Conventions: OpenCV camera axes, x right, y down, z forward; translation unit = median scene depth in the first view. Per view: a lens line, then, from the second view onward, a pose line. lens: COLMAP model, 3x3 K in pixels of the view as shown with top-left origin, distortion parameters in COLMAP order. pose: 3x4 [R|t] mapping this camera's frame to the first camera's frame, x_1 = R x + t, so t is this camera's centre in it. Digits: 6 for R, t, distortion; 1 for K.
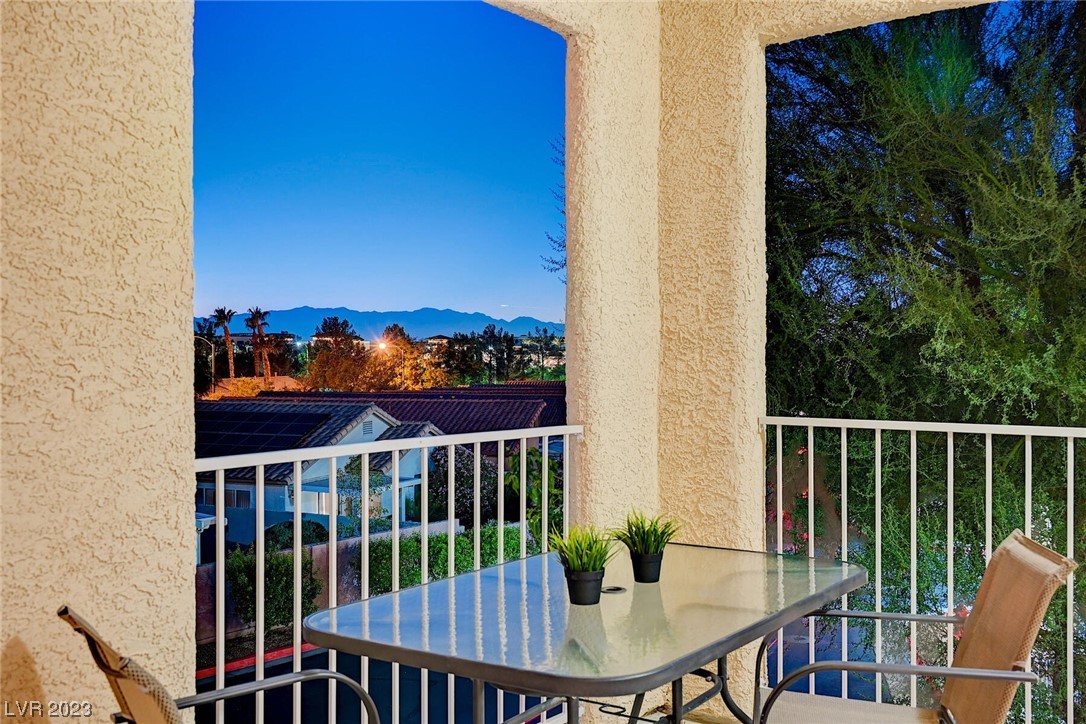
lens RADIAL K [[1091.1, 0, 542.3], [0, 1091.1, 366.4], [0, 0, 1]] dist [-0.021604, 0.000000]
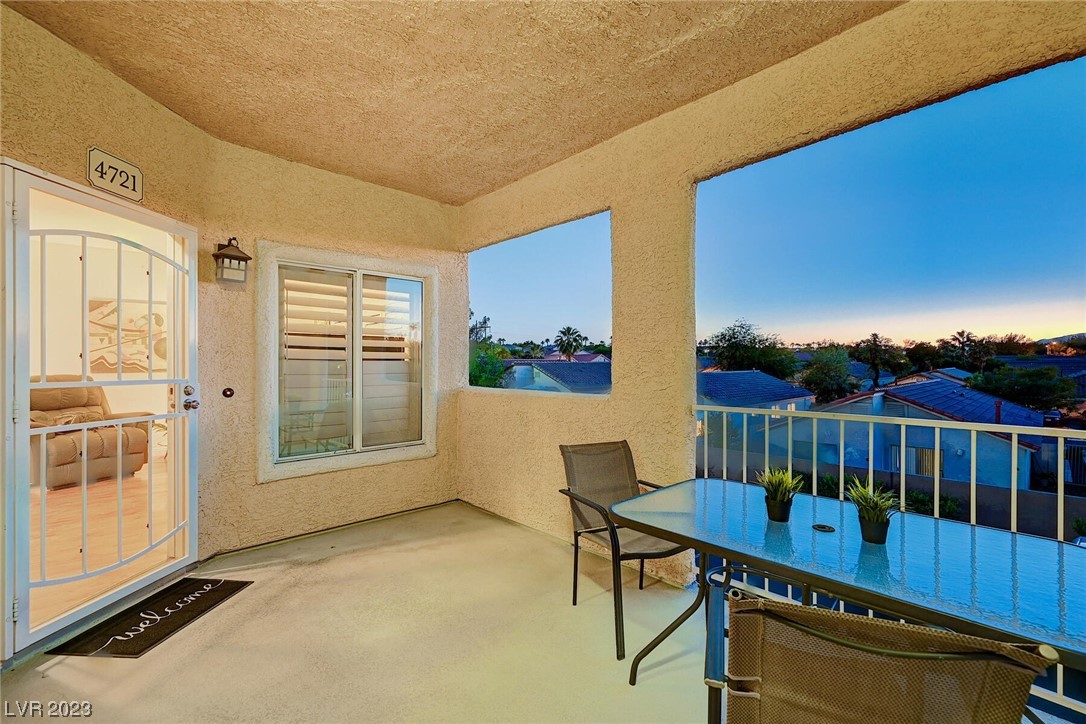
lens RADIAL K [[454.7, 0, 547.5], [0, 454.7, 363.8], [0, 0, 1]] dist [-0.000268, -0.000050]
pose [[-0.196980, -0.000755, -0.980407, 0.882714], [-0.004116, 0.999992, 0.000056, -0.011569], [0.980399, 0.004047, -0.196982, 0.940582]]
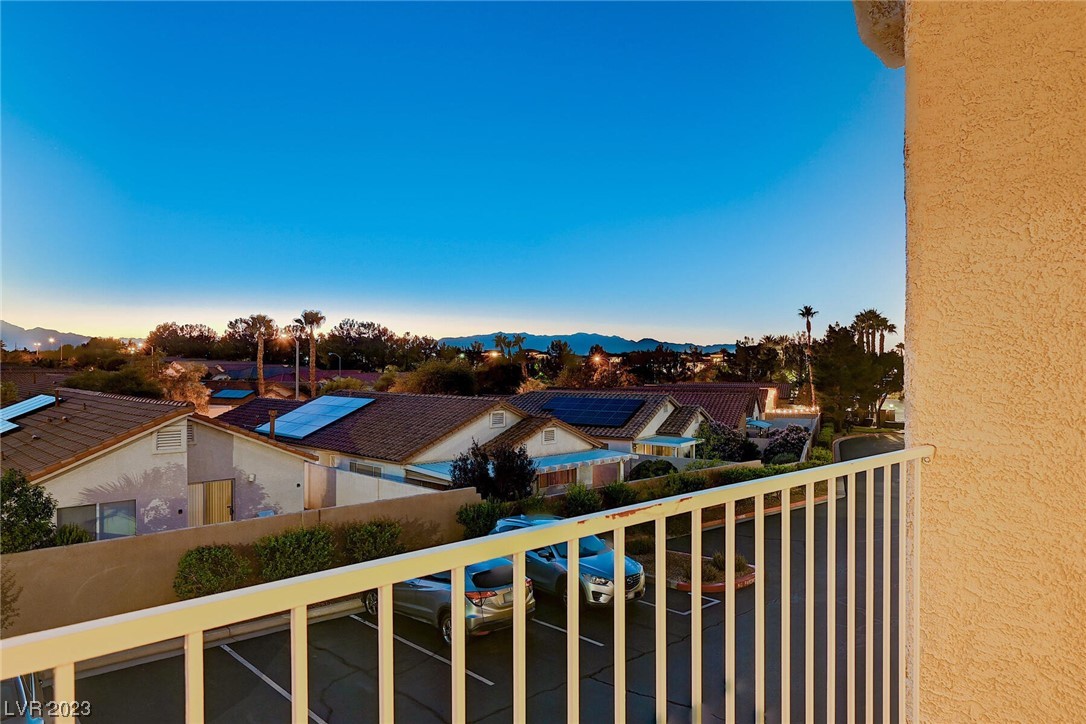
lens RADIAL K [[710.9, 0, 541.1], [0, 710.9, 365.4], [0, 0, 1]] dist [-0.006443, -0.001009]
pose [[0.981060, 0.003303, -0.193678, -2.262148], [-0.005065, 0.999950, -0.008605, 0.012000], [0.193640, 0.009423, 0.981027, -2.167983]]
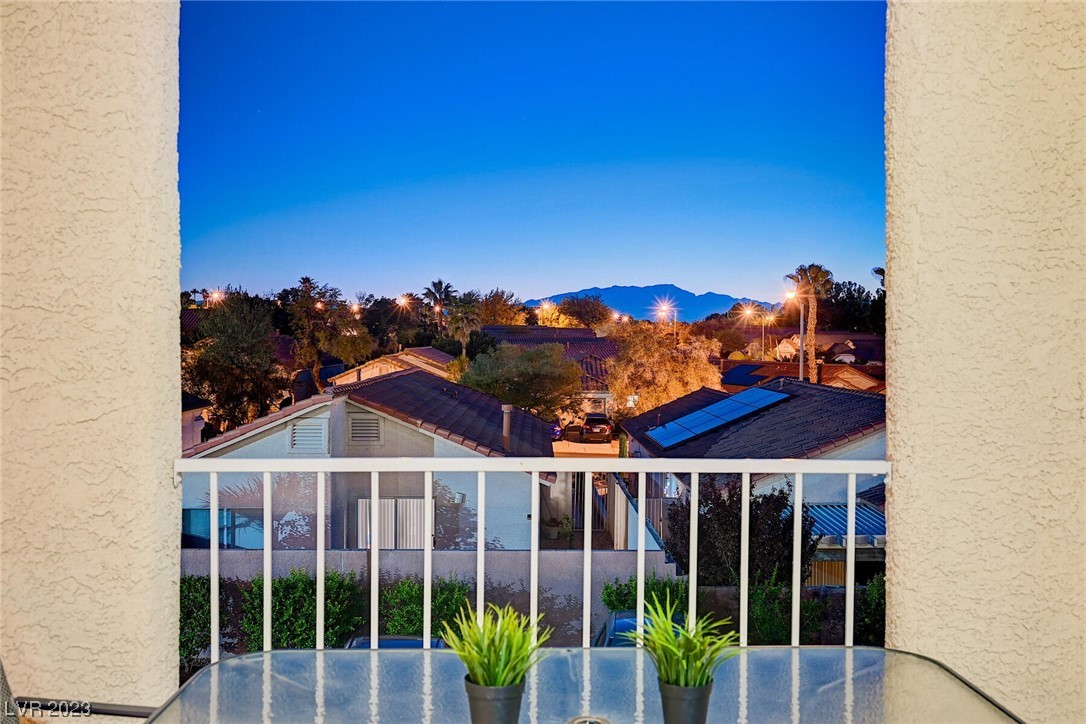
lens RADIAL K [[1091.1, 0, 544.9], [0, 1091.1, 360.4], [0, 0, 1]] dist [-0.021604, 0.000000]
pose [[0.599596, 0.020020, -0.800052, 0.678714], [-0.012544, 0.999799, 0.015617, -0.019853], [0.800204, 0.000672, 0.599727, 0.742101]]
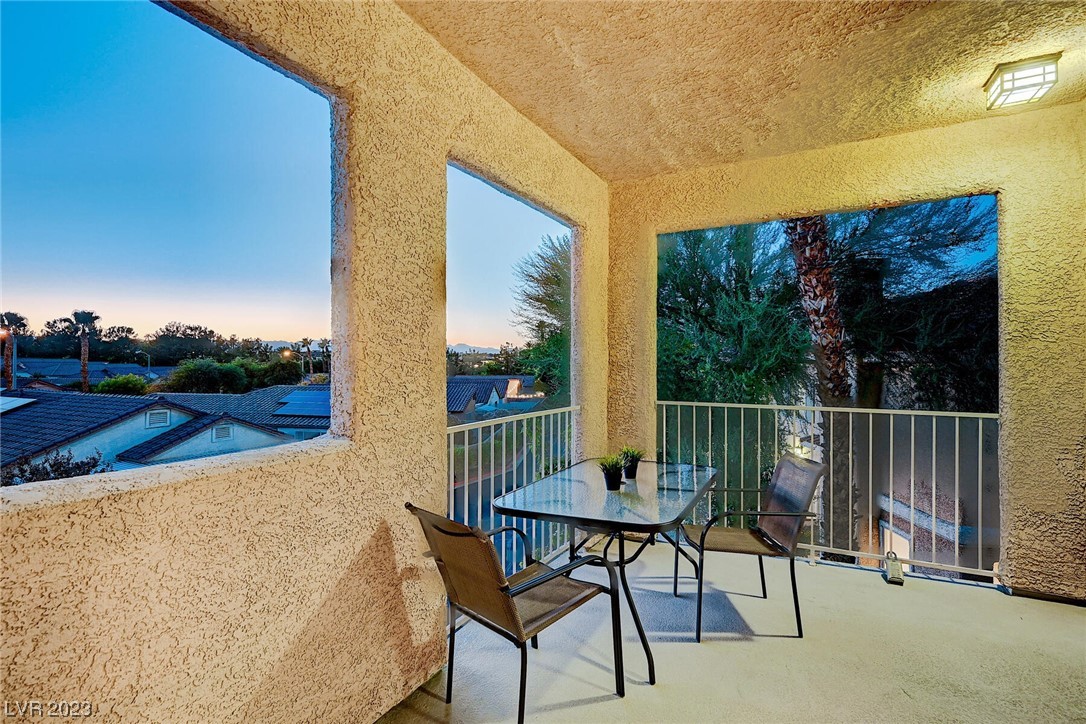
lens RADIAL K [[521.0, 0, 551.0], [0, 521.0, 362.3], [0, 0, 1]] dist [-0.002749, 0.000070]
pose [[0.987972, 0.003663, 0.154588, -0.293162], [-0.002058, 0.999942, -0.010542, -0.034450], [-0.154618, 0.010097, 0.987923, -0.026860]]
